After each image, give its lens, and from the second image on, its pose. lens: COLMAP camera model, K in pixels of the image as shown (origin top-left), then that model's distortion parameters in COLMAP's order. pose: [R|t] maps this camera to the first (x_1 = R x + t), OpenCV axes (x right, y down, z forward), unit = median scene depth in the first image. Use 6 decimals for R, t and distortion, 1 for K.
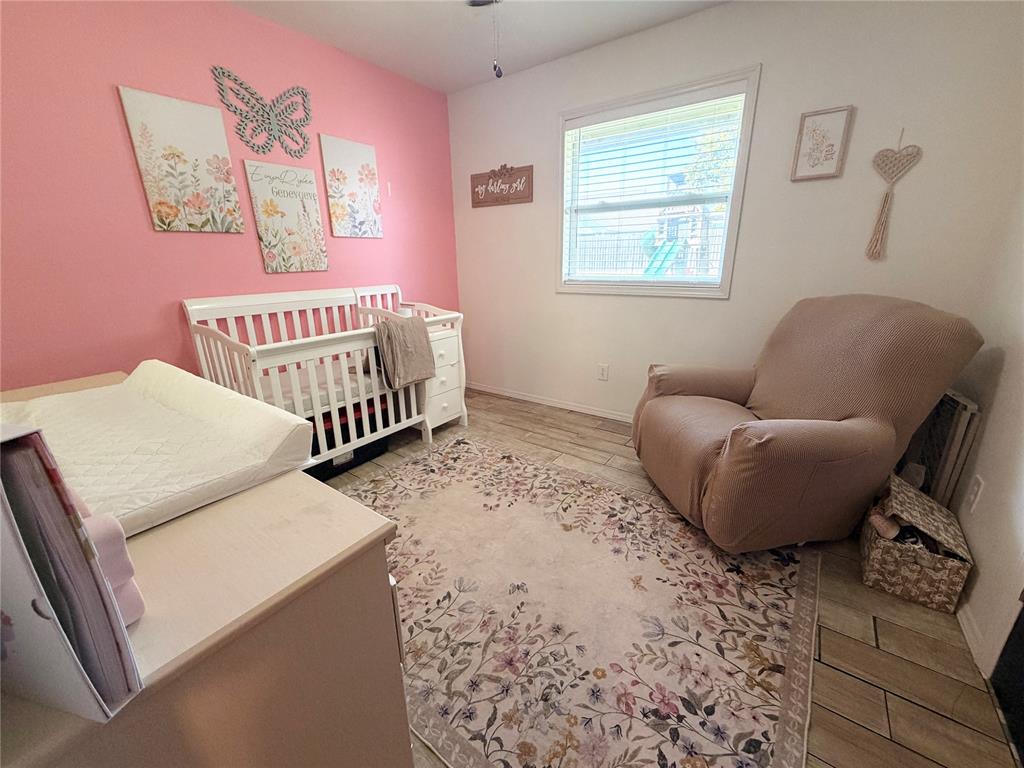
lens RADIAL K [[409.5, 0, 508.9], [0, 409.5, 382.3], [0, 0, 1]] dist [0.000098, -0.000350]
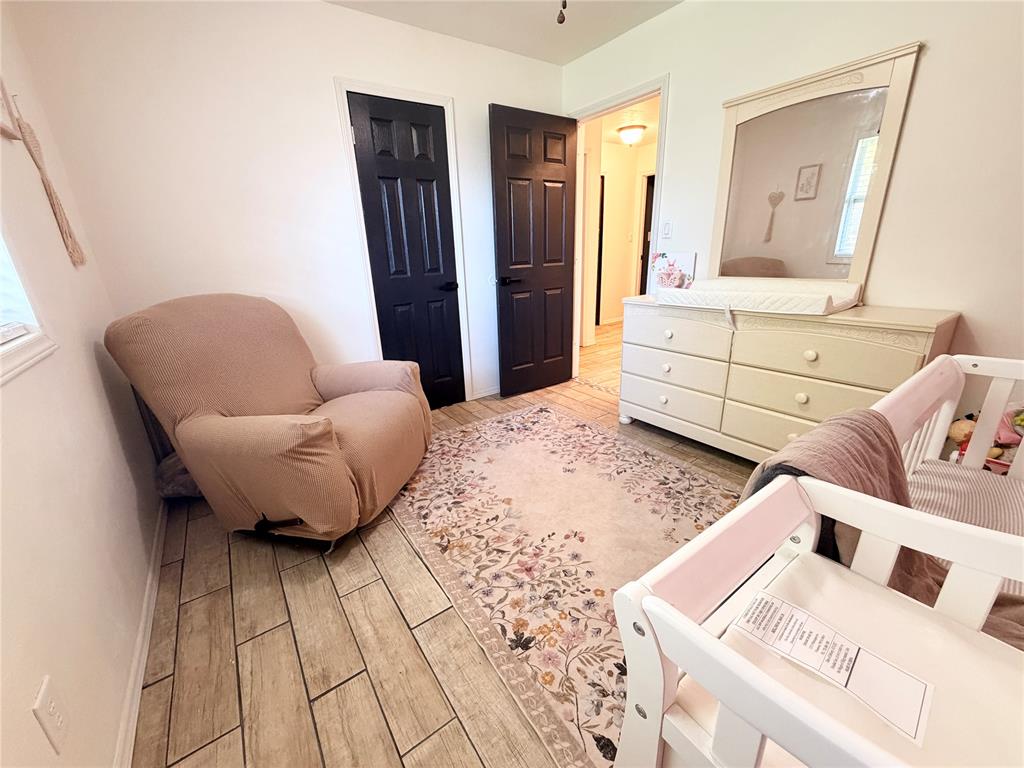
lens RADIAL K [[409.5, 0, 511.5], [0, 409.5, 384.1], [0, 0, 1]] dist [0.000098, -0.000350]
pose [[-0.948342, -0.049850, 0.313309, -0.181423], [0.144620, 0.811069, 0.566791, -0.480917], [-0.282370, 0.582823, -0.761961, 1.622370]]
